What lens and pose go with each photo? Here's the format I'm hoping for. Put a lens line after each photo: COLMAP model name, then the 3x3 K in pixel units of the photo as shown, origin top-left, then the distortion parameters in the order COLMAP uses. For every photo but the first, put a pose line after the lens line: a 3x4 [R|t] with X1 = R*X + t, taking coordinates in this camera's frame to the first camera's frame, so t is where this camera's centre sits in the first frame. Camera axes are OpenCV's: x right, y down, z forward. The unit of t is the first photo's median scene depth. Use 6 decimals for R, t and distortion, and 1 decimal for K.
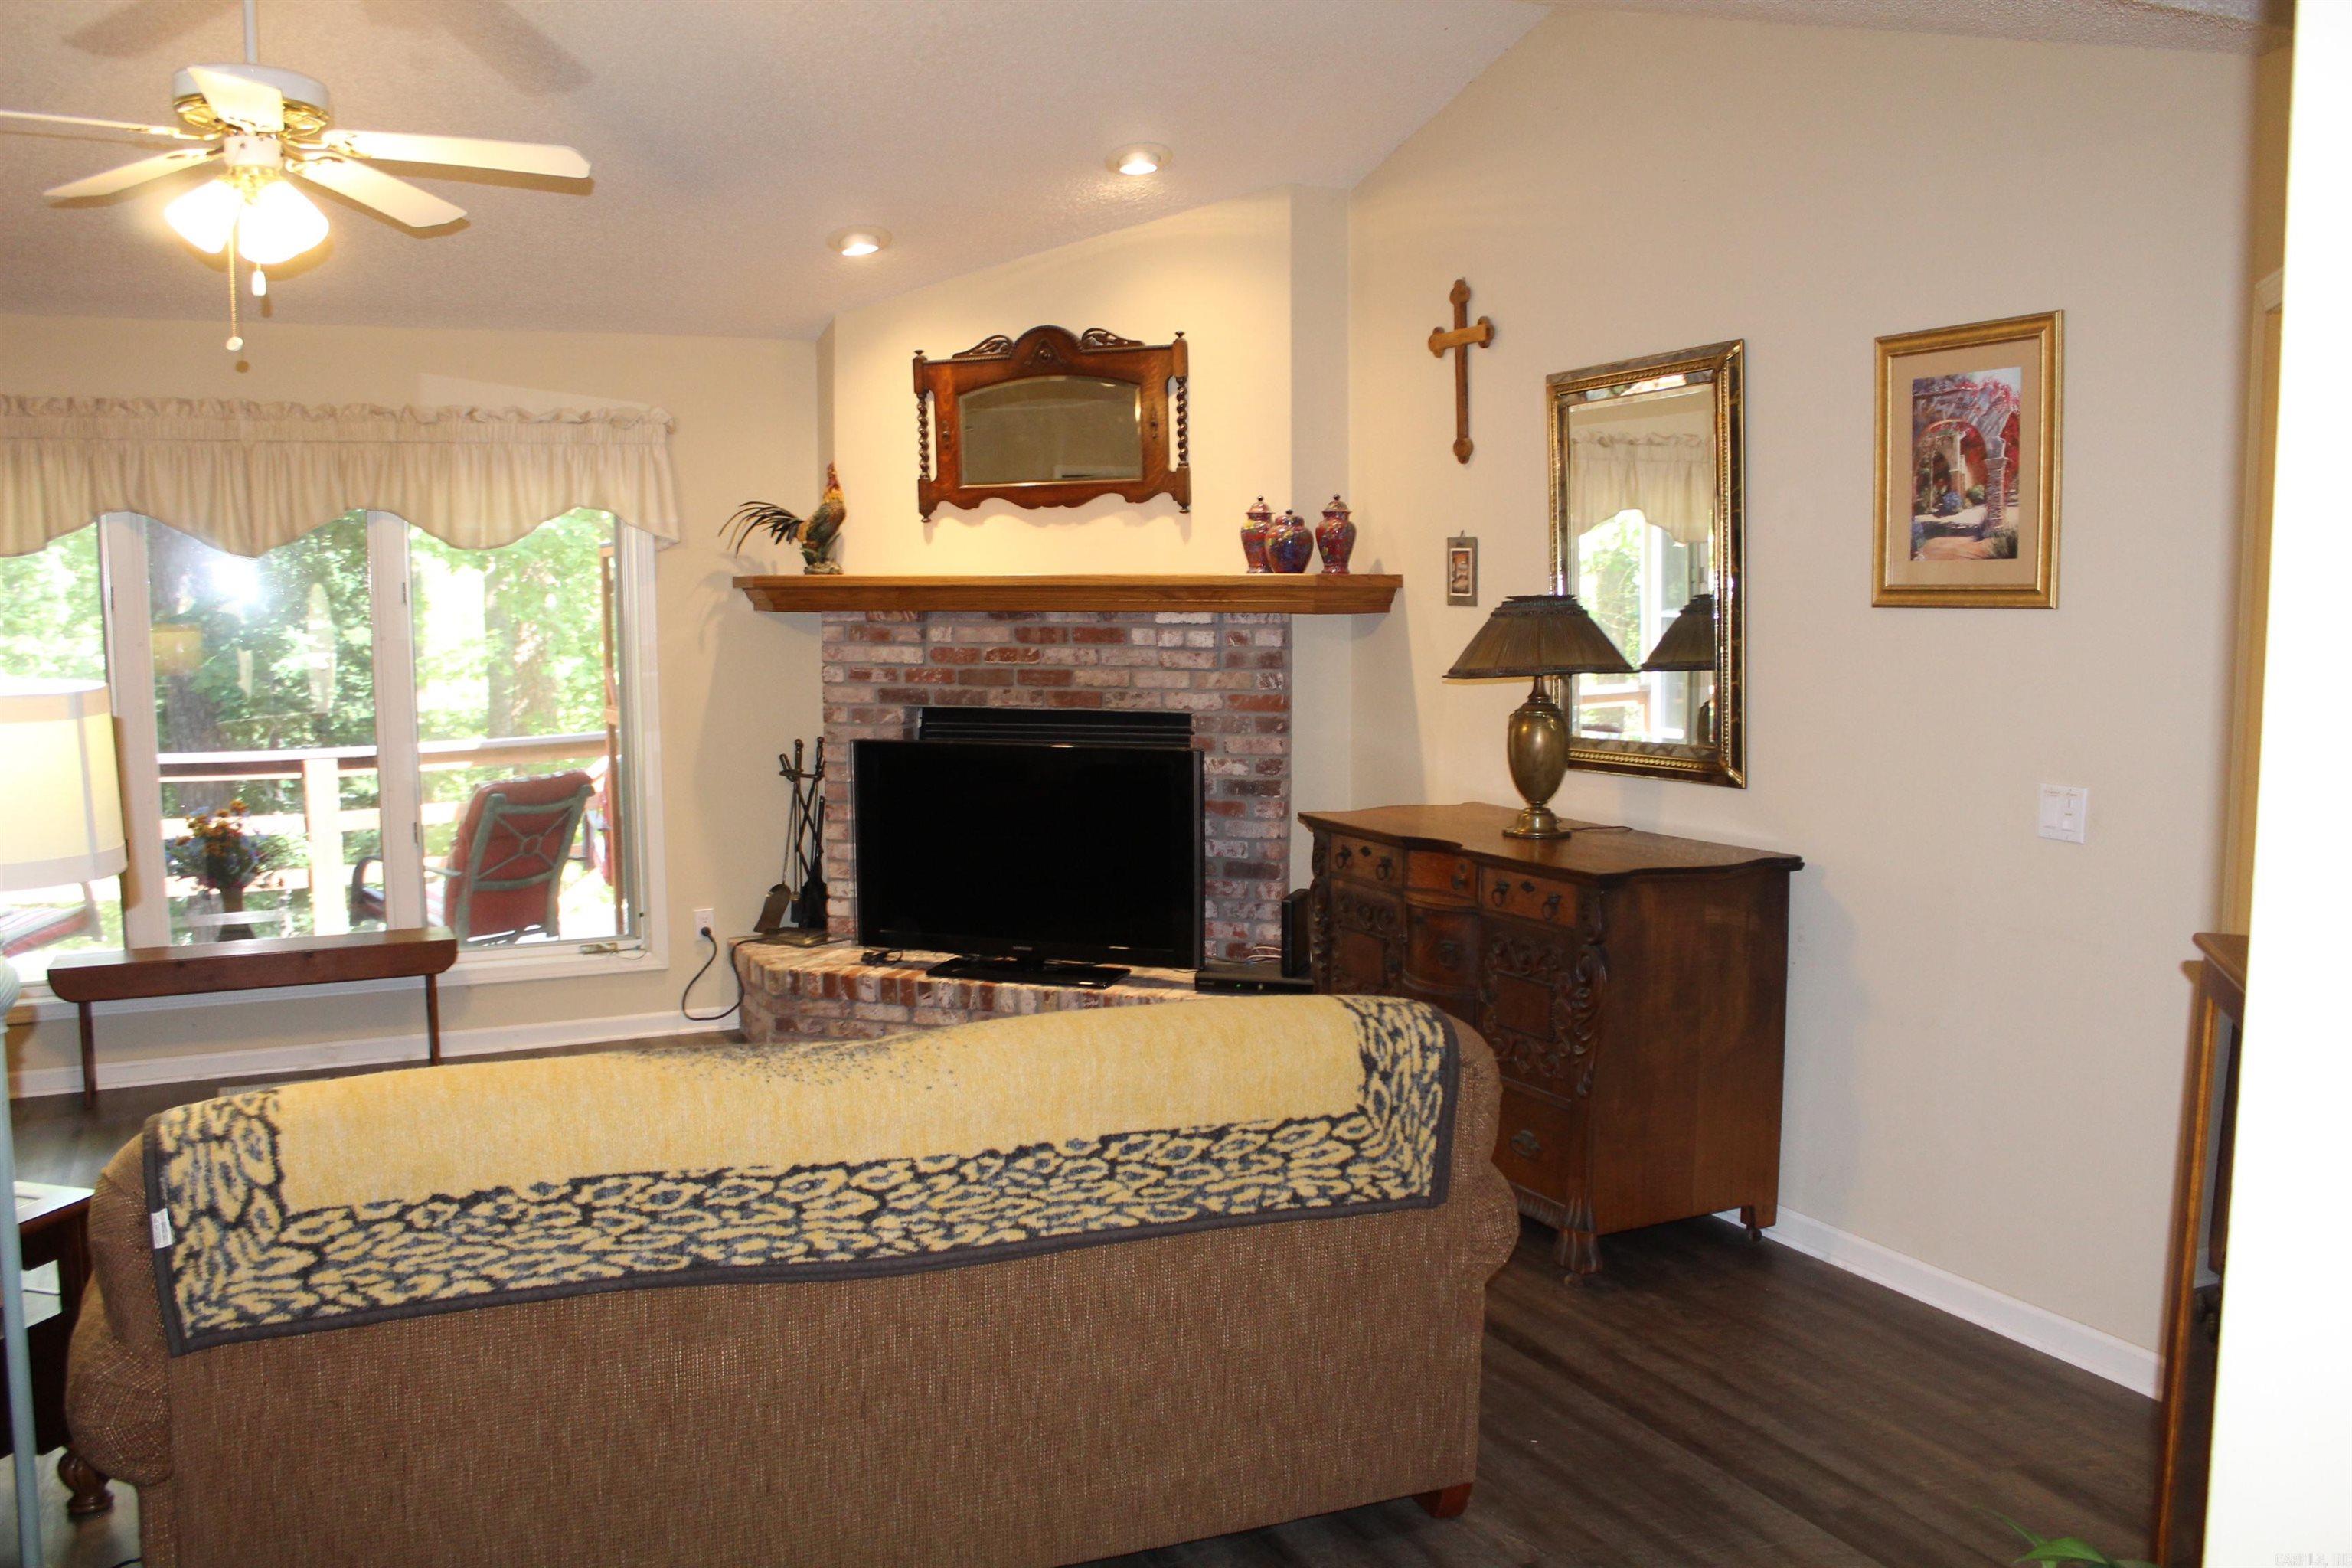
lens RADIAL K [[1987.8, 0, 1182.2], [0, 1987.8, 774.9], [0, 0, 1]] dist [-0.134540, 0.137853]
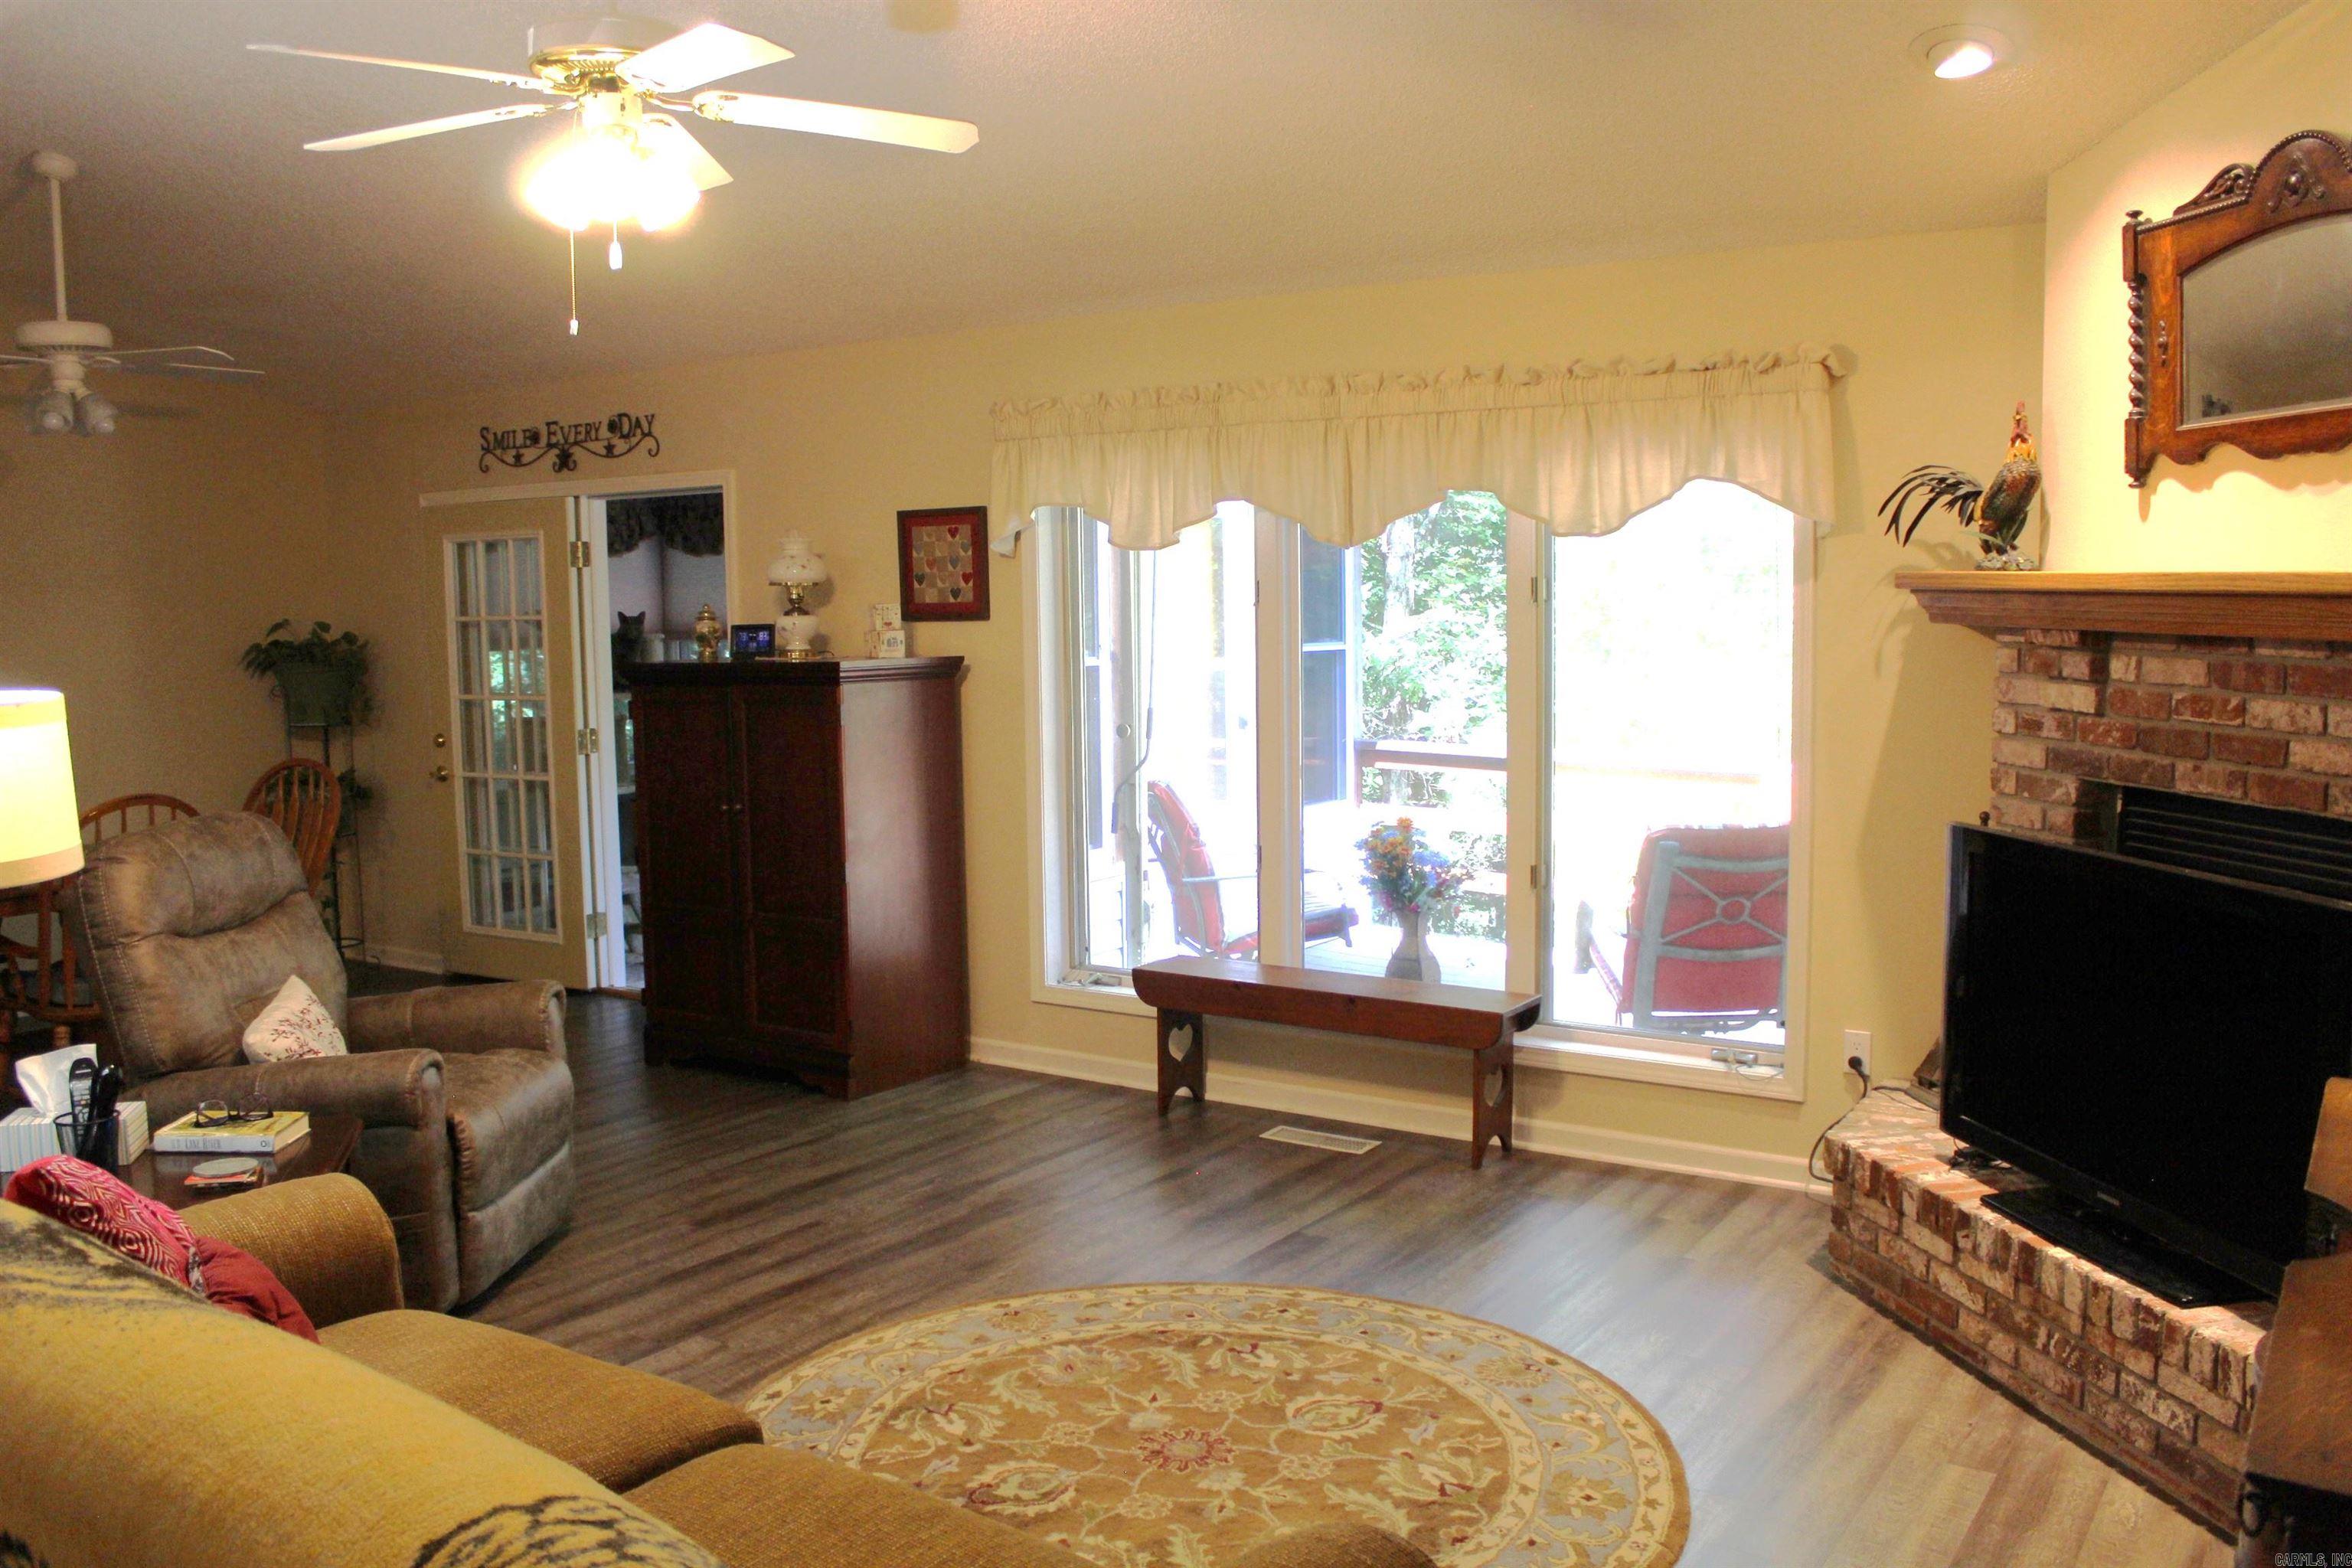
lens RADIAL K [[1987.8, 0, 1200.2], [0, 1987.8, 800.5], [0, 0, 1]] dist [-0.134540, 0.137853]
pose [[0.507261, 0.094562, -0.856589, 0.259557], [-0.080664, 0.994808, 0.062052, -0.044509], [0.858009, 0.037619, 0.512255, 0.445597]]
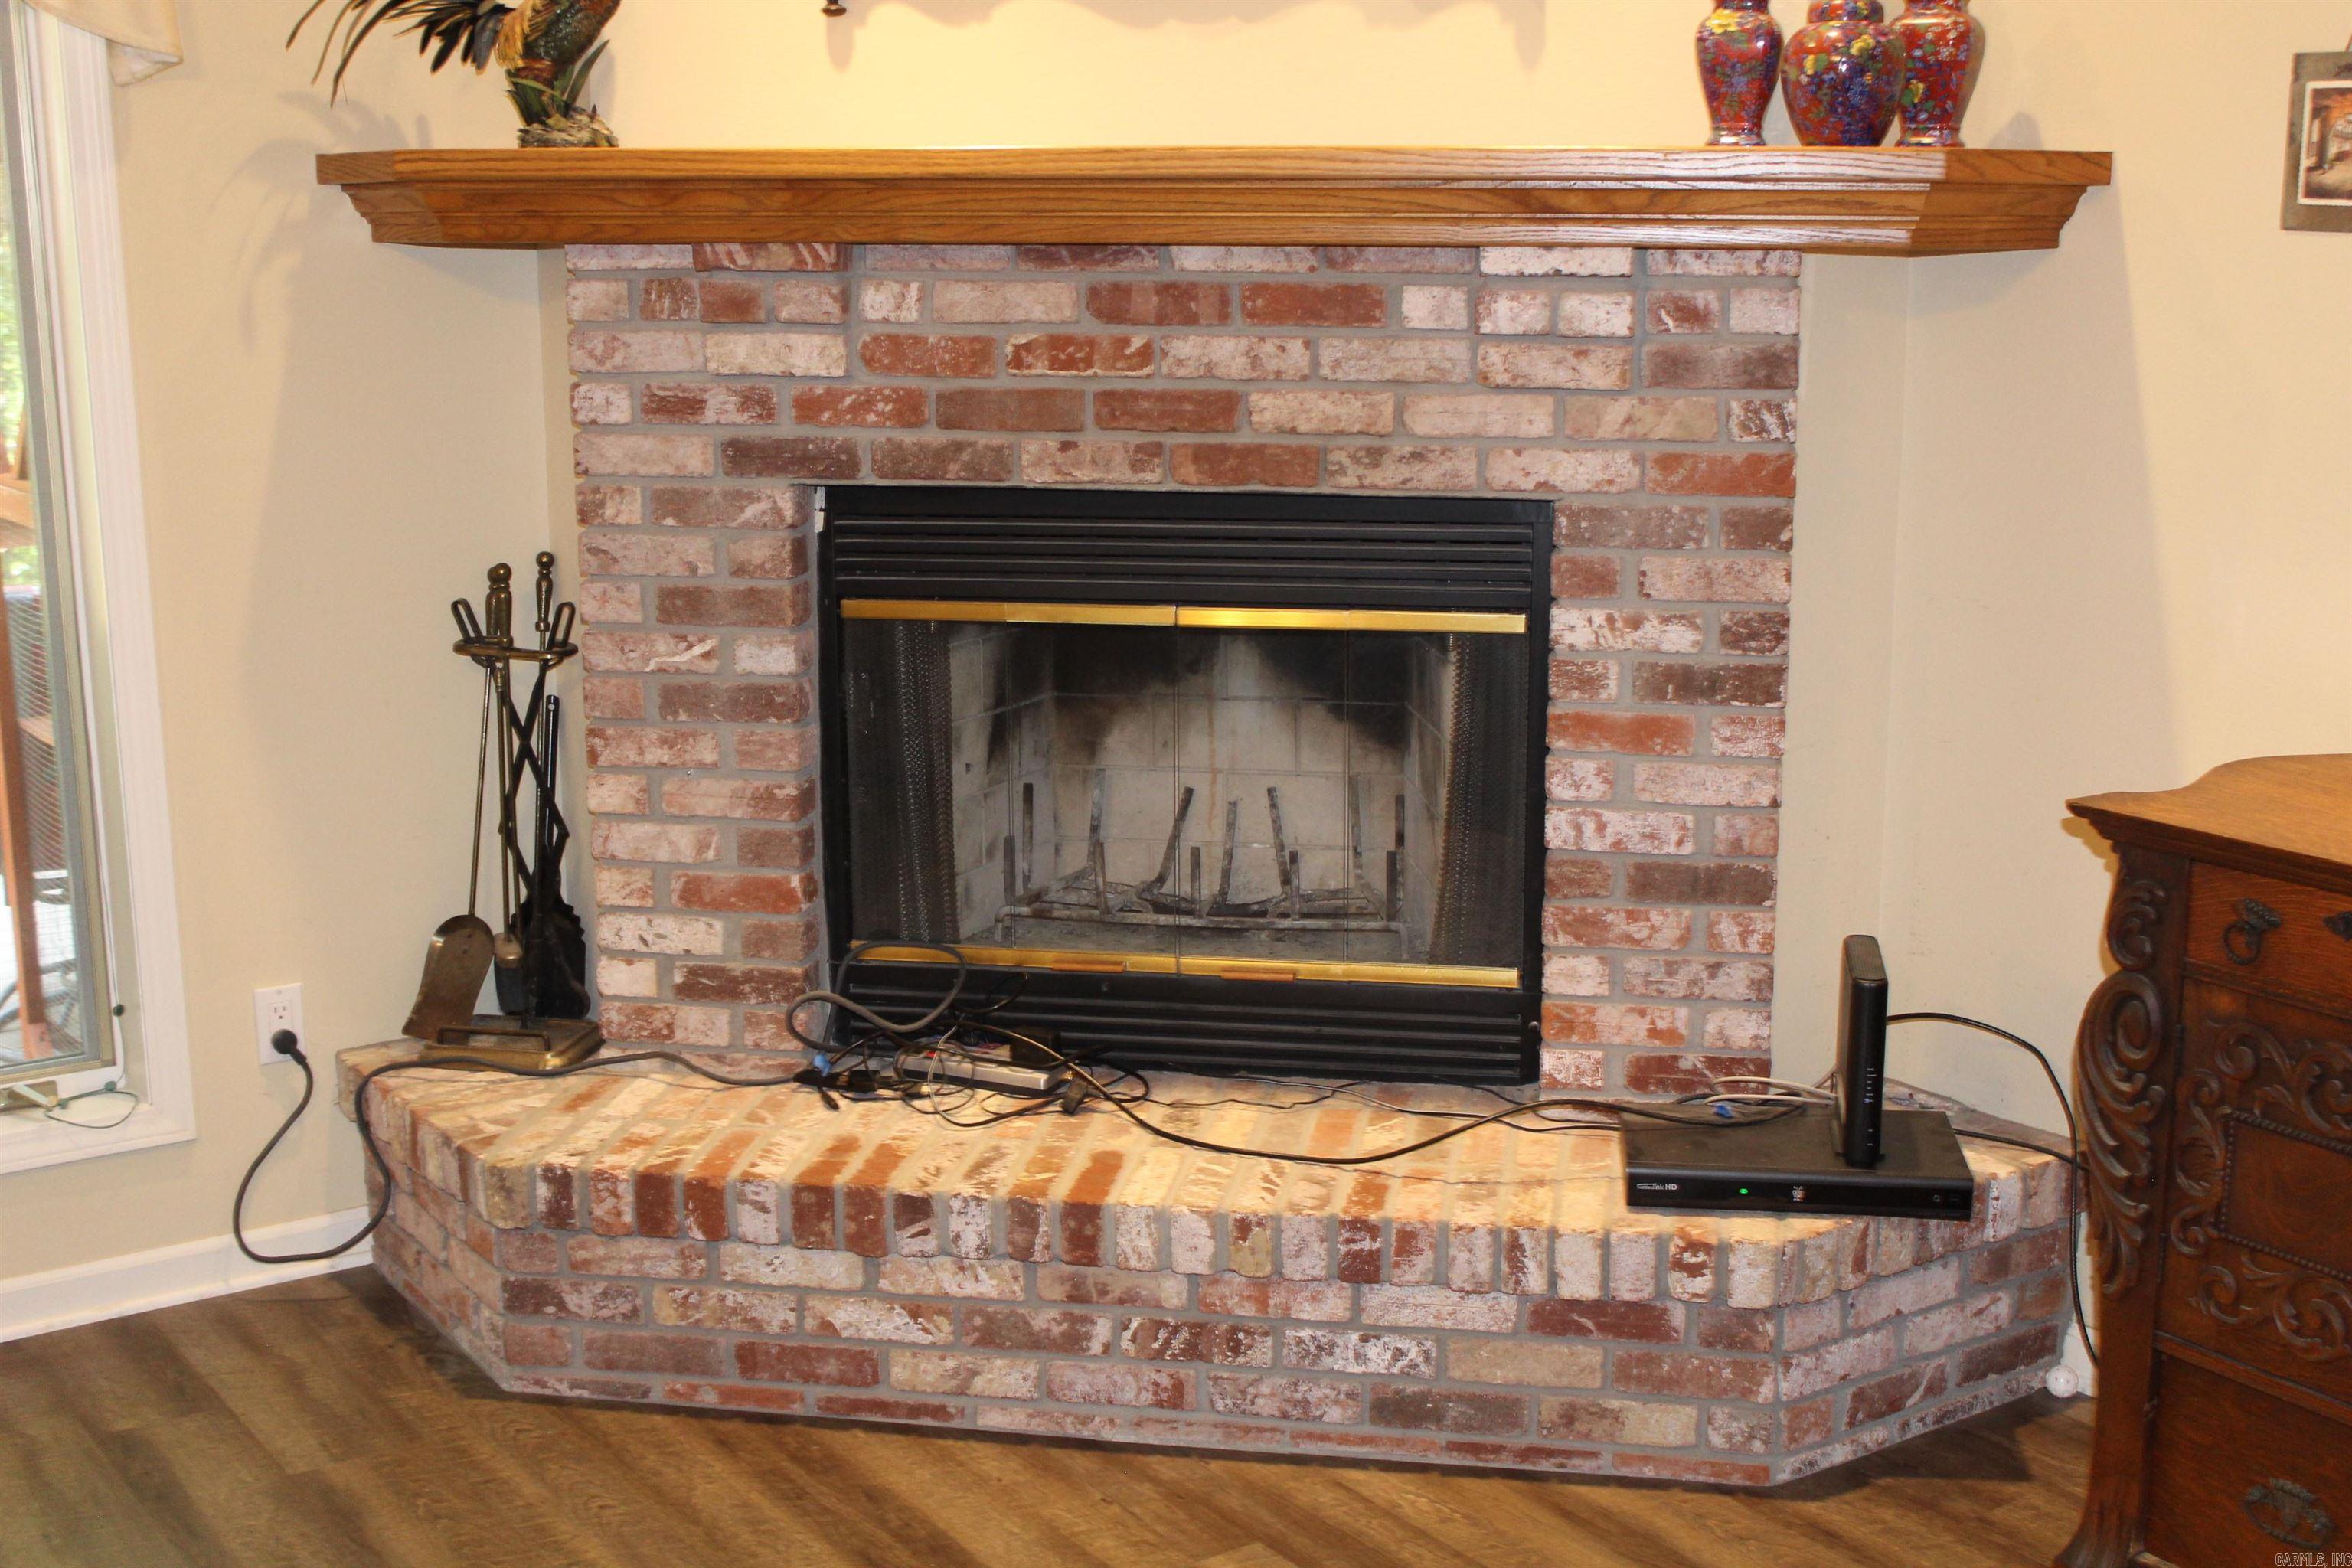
lens RADIAL K [[2923.8, 0, 1176.1], [0, 2923.8, 789.8], [0, 0, 1]] dist [-0.044779, 0.000000]
pose [[0.989107, -0.029660, 0.144182, -0.153861], [0.013888, 0.993924, 0.109189, -0.037263], [-0.146545, -0.105997, 0.983509, 0.412403]]
